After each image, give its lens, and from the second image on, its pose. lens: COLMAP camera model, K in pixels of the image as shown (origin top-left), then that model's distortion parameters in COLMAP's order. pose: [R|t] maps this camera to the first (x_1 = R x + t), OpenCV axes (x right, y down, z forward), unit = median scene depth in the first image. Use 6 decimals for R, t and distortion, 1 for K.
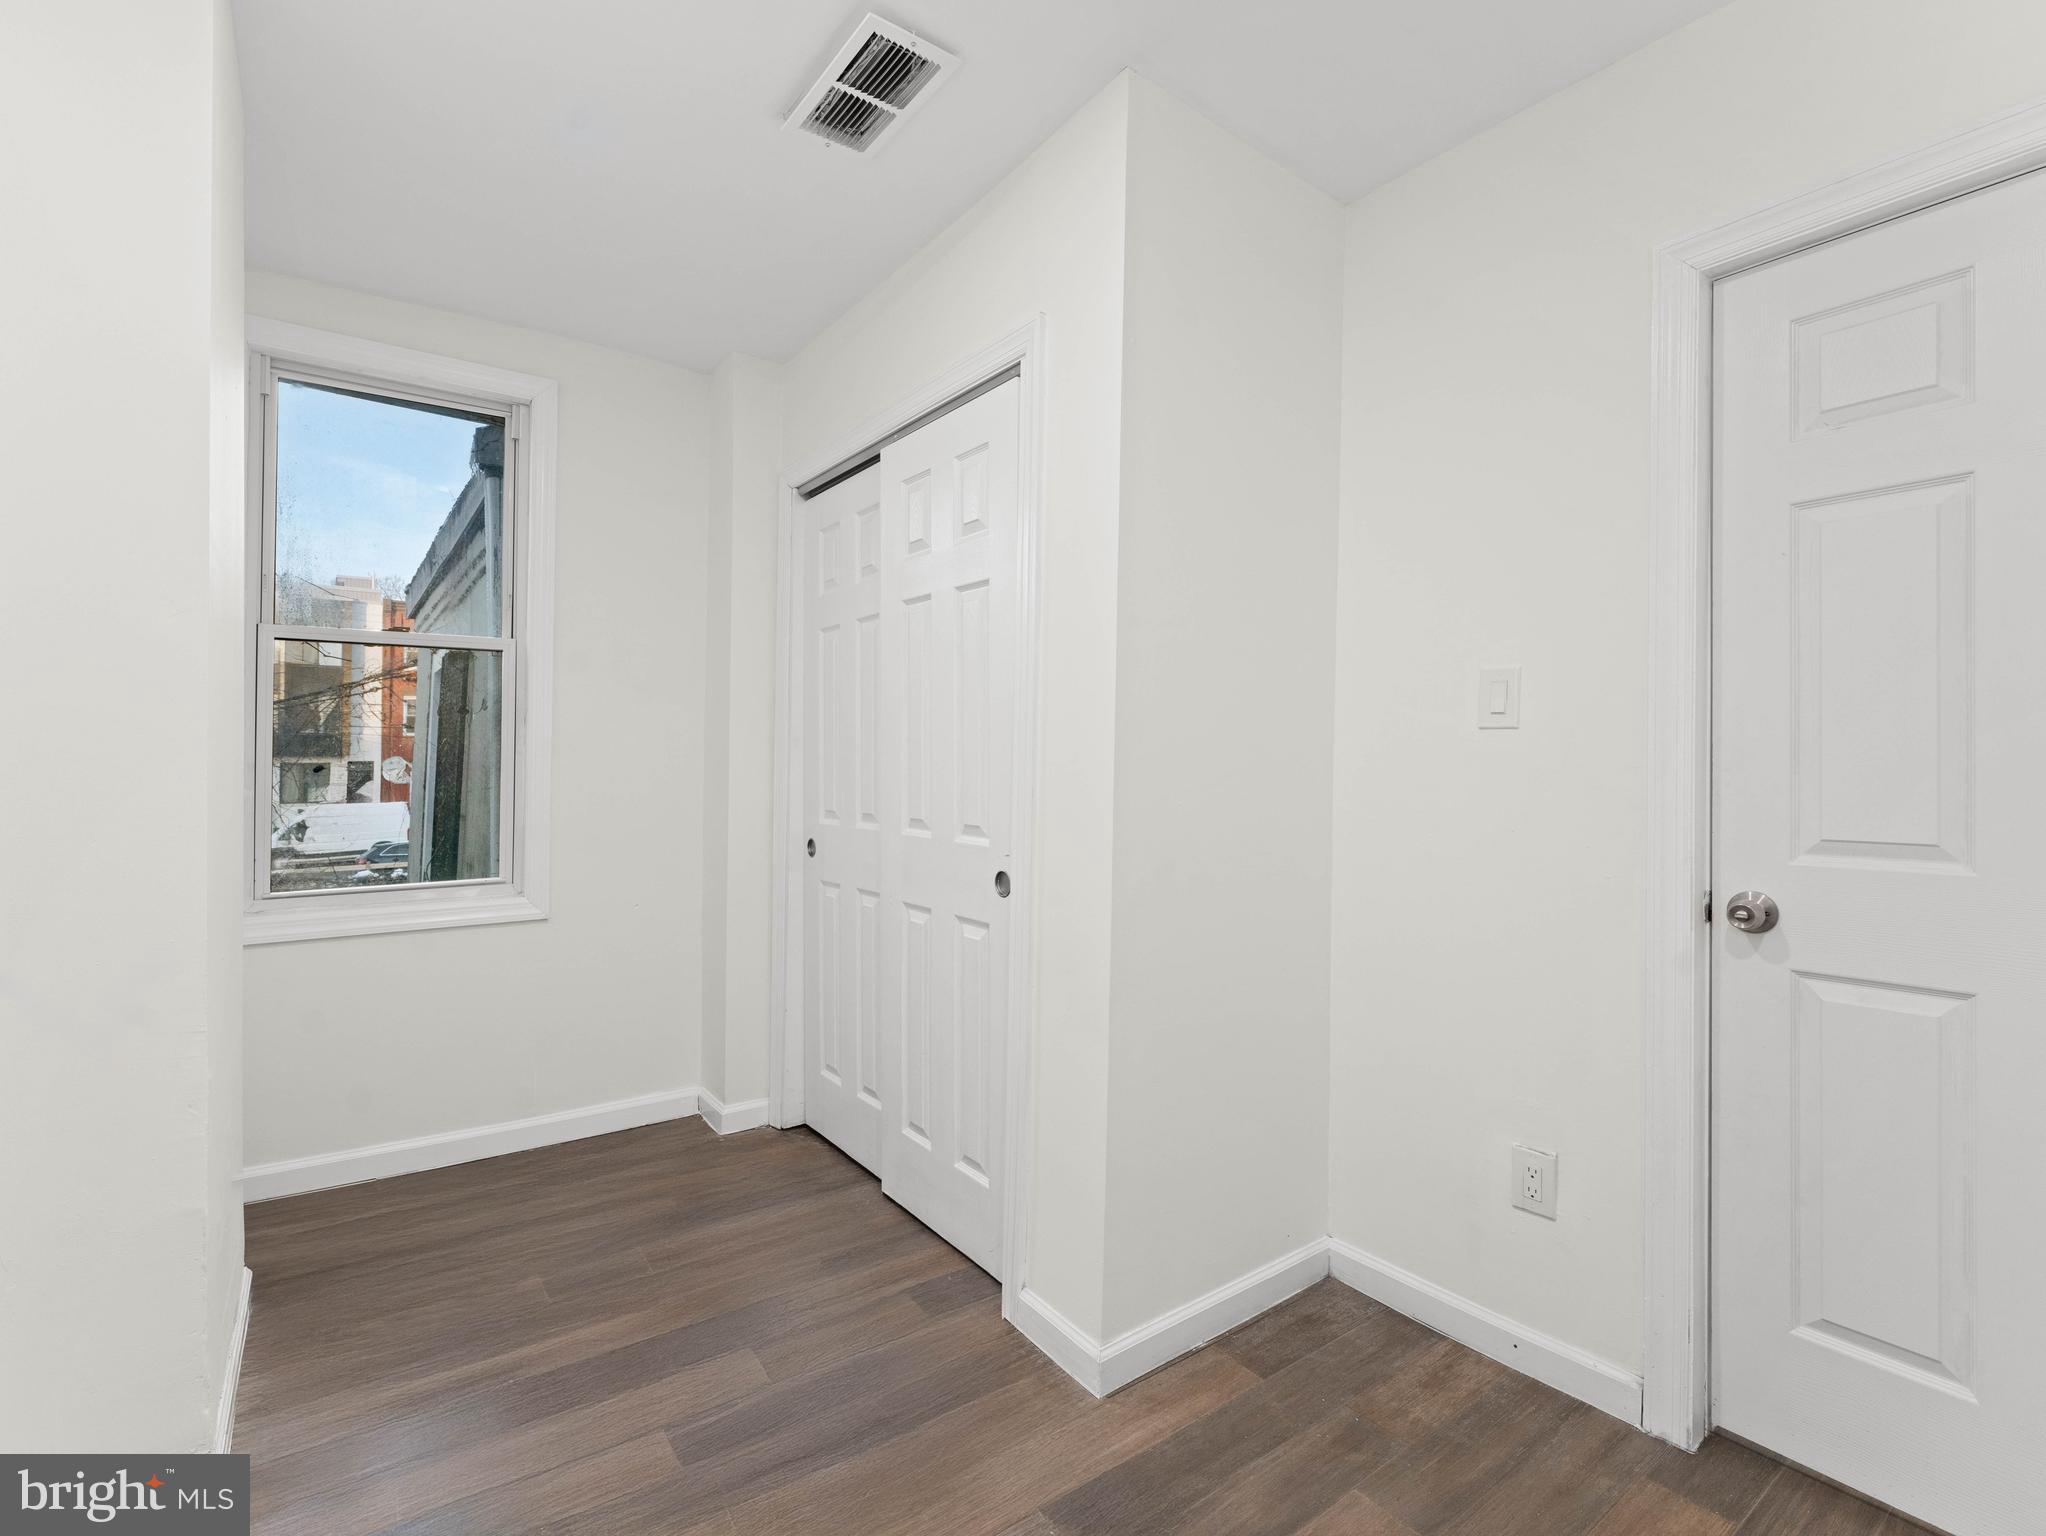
lens RADIAL K [[921.8, 0, 1019.0], [0, 921.8, 760.9], [0, 0, 1]] dist [0.002488, -0.000214]
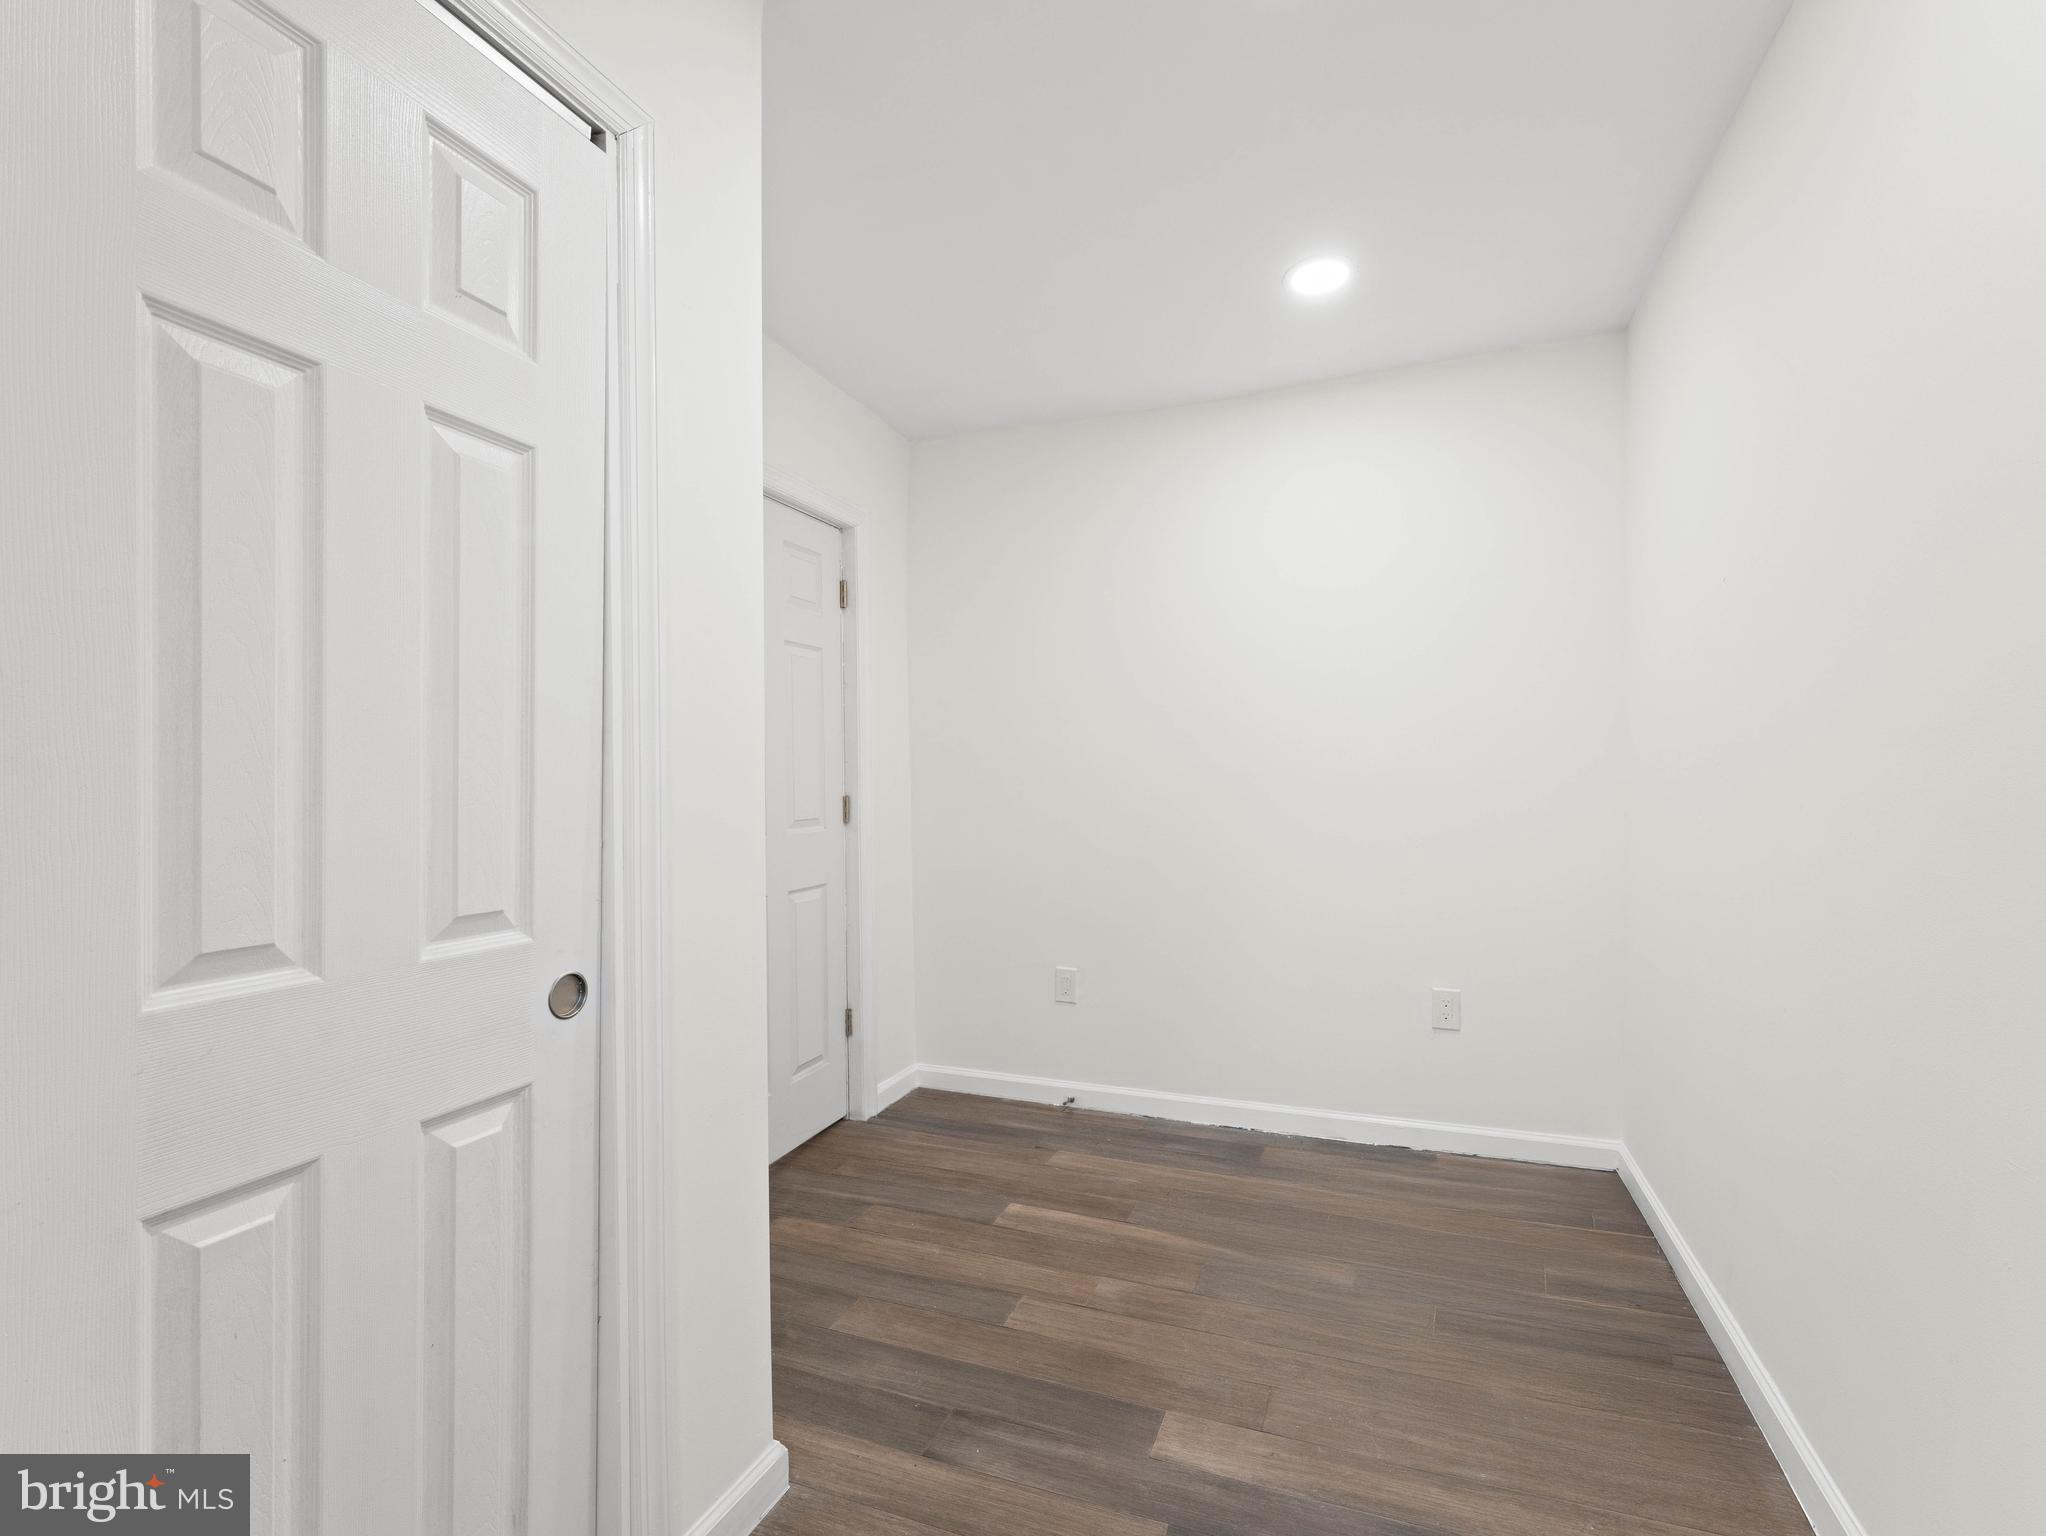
lens RADIAL K [[921.8, 0, 1019.0], [0, 921.8, 760.9], [0, 0, 1]] dist [0.002488, -0.000214]
pose [[-0.543658, 0.016494, 0.839145, -0.630623], [0.006547, 0.999860, -0.015412, -0.003208], [-0.839281, -0.002885, -0.543690, 1.028191]]
